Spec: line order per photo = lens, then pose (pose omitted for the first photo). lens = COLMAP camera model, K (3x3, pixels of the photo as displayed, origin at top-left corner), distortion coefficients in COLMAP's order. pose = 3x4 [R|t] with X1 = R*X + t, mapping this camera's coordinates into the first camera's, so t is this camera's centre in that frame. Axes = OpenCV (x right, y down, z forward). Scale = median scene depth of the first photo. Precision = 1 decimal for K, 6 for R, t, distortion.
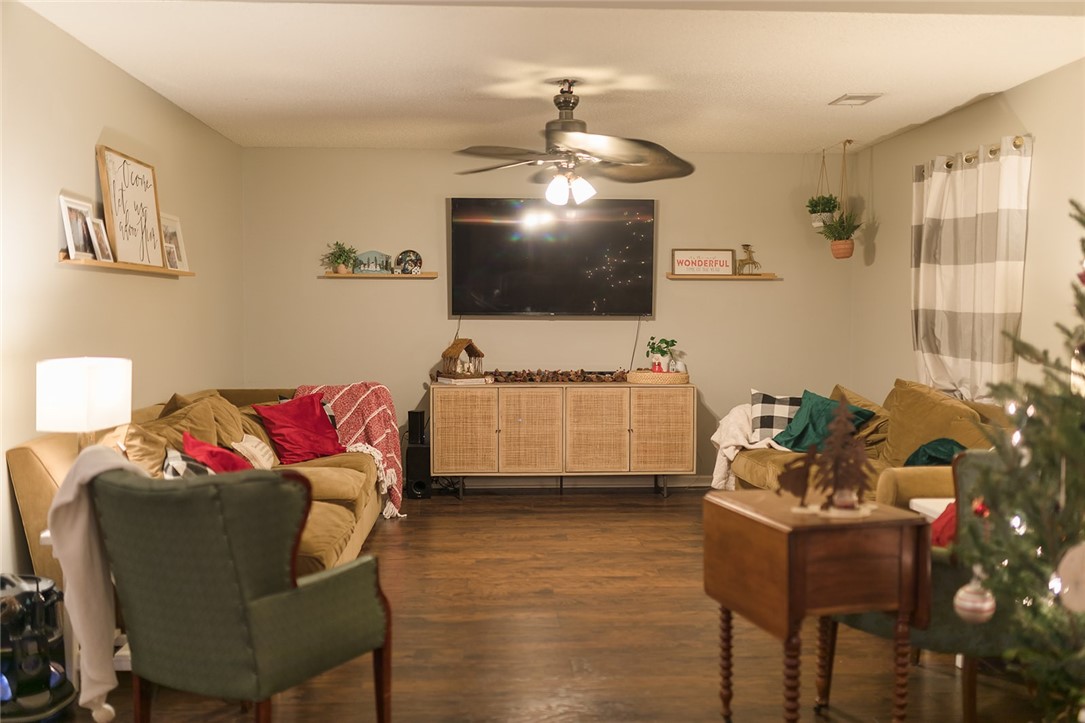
lens RADIAL K [[1030.2, 0, 542.5], [0, 1030.2, 361.5], [0, 0, 1]] dist [-0.006428, -0.005655]
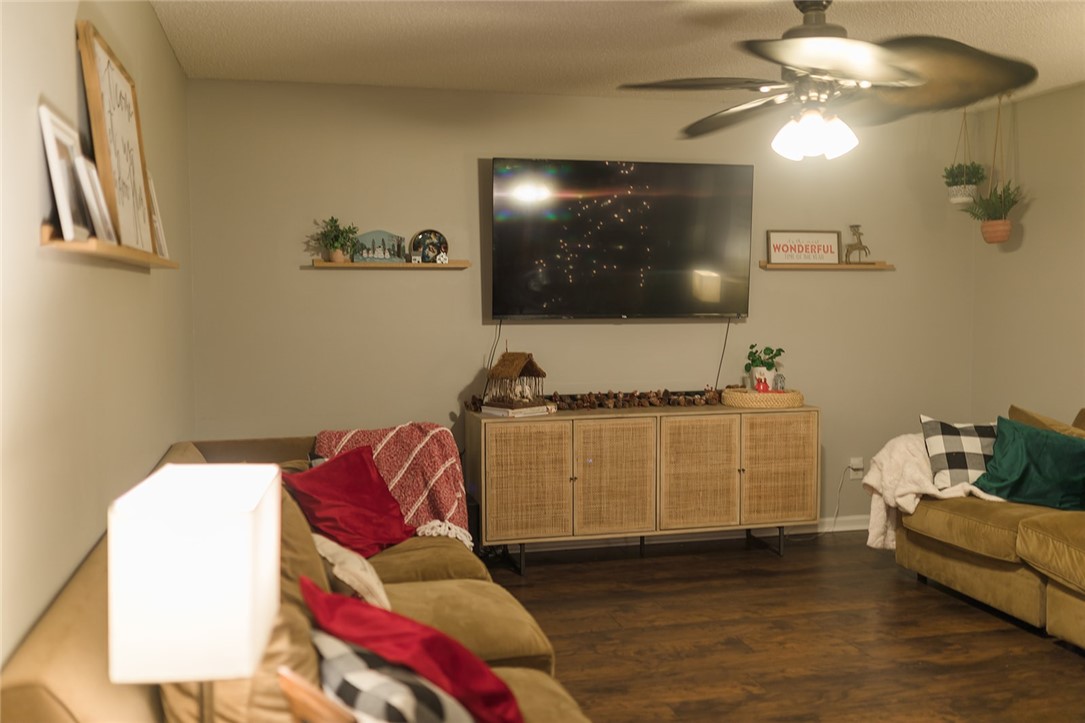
lens RADIAL K [[1030.2, 0, 542.5], [0, 1030.2, 361.5], [0, 0, 1]] dist [-0.006428, -0.005655]
pose [[0.982607, -0.018374, 0.184786, -0.194983], [0.015514, 0.999737, 0.016912, -0.027918], [-0.185048, -0.013751, 0.982633, 0.286722]]
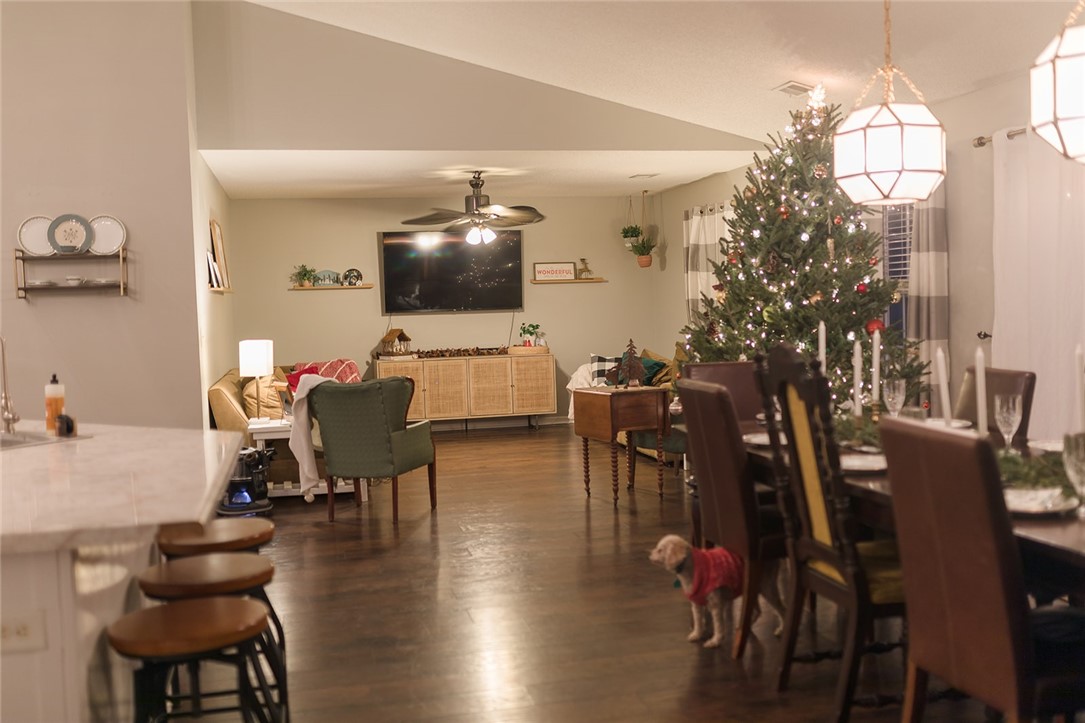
lens RADIAL K [[1095.3, 0, 567.9], [0, 1095.3, 360.9], [0, 0, 1]] dist [0.000742, 0.000123]
pose [[0.982309, -0.042687, 0.182337, -0.123938], [0.042492, 0.999084, 0.004975, 0.026036], [-0.182383, 0.002861, 0.983223, -0.577393]]
